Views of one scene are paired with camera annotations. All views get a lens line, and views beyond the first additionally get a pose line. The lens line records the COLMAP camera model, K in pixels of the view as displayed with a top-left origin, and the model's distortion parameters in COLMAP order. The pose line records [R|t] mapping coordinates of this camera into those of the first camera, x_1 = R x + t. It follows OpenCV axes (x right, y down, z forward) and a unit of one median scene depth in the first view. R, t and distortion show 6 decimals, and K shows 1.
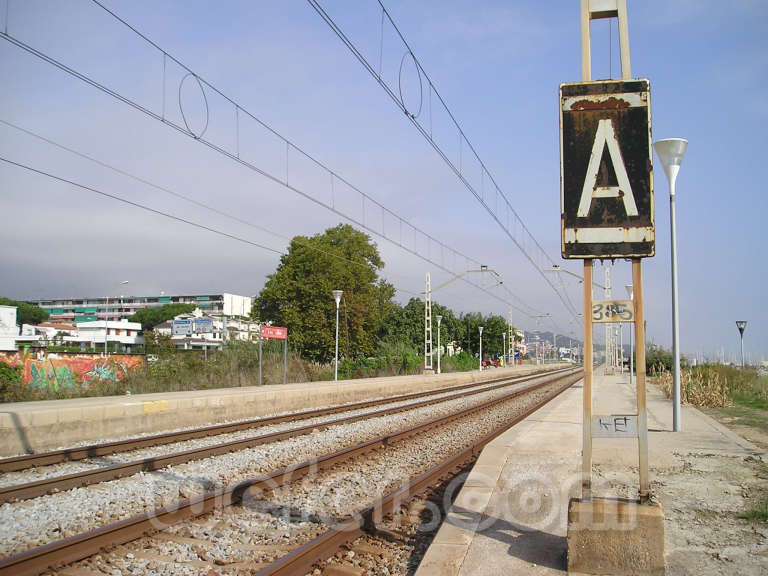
lens RADIAL K [[813.0, 0, 384.4], [0, 813.0, 294.9], [0, 0, 1]] dist [-0.118122, 0.000000]
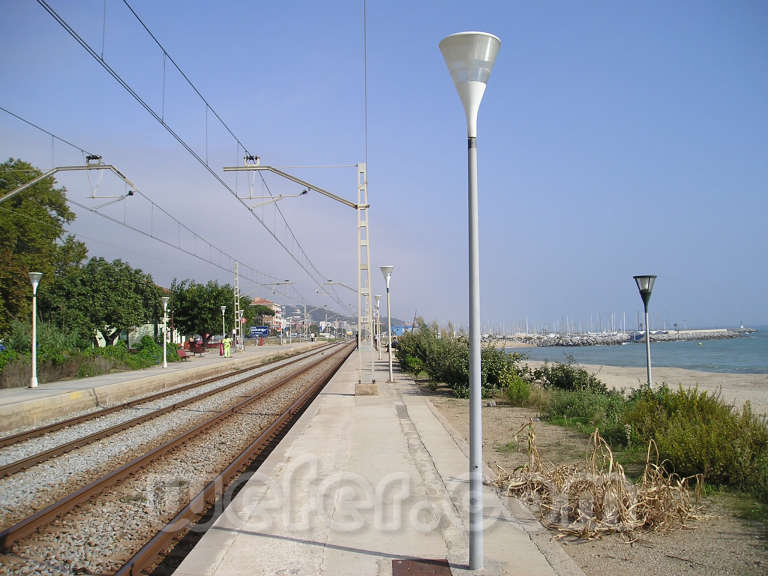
lens RADIAL K [[808.4, 0, 387.1], [0, 808.4, 288.0], [0, 0, 1]] dist [-0.087343, 0.000000]
pose [[0.956921, -0.004756, 0.290309, 0.067538], [-0.001968, 0.999737, 0.022863, 0.012240], [-0.290342, -0.022449, 0.956660, 0.238490]]
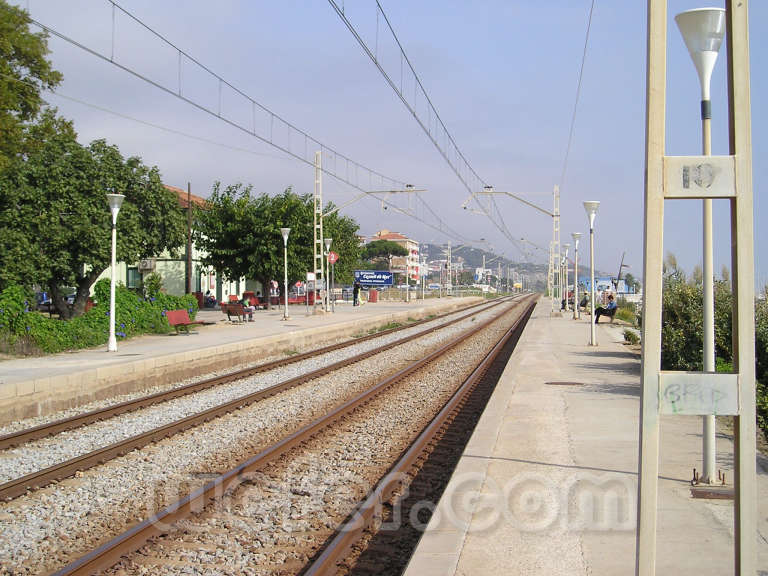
lens RADIAL K [[1134.4, 0, 382.2], [0, 1134.4, 289.2], [0, 0, 1]] dist [-0.050528, 0.000000]
pose [[0.991779, 0.005085, 0.127862, 0.105309], [-0.015956, 0.996327, 0.084136, 0.025221], [-0.126964, -0.085485, 0.988217, 0.396364]]
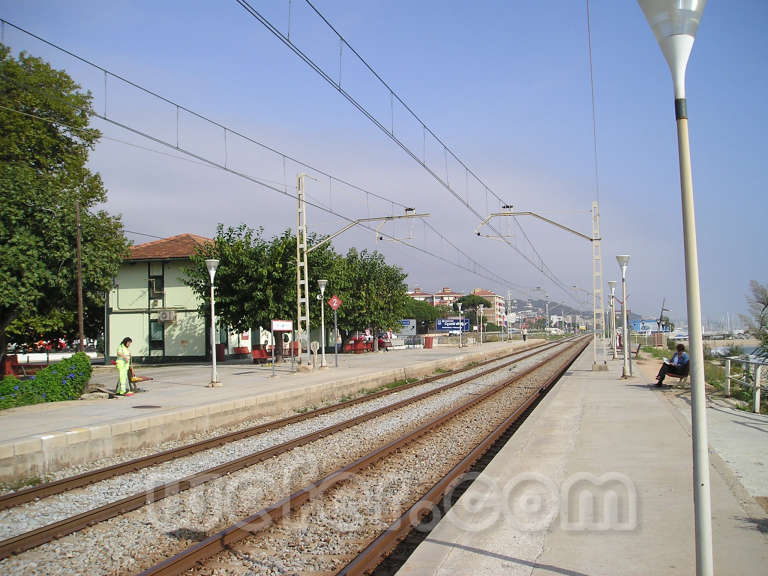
lens RADIAL K [[794.6, 0, 390.2], [0, 794.6, 294.5], [0, 0, 1]] dist [-0.089812, 0.000000]
pose [[0.999854, -0.014891, 0.008365, 0.173382], [0.014587, 0.999270, 0.035321, 0.042221], [-0.008885, -0.035194, 0.999341, 0.617046]]
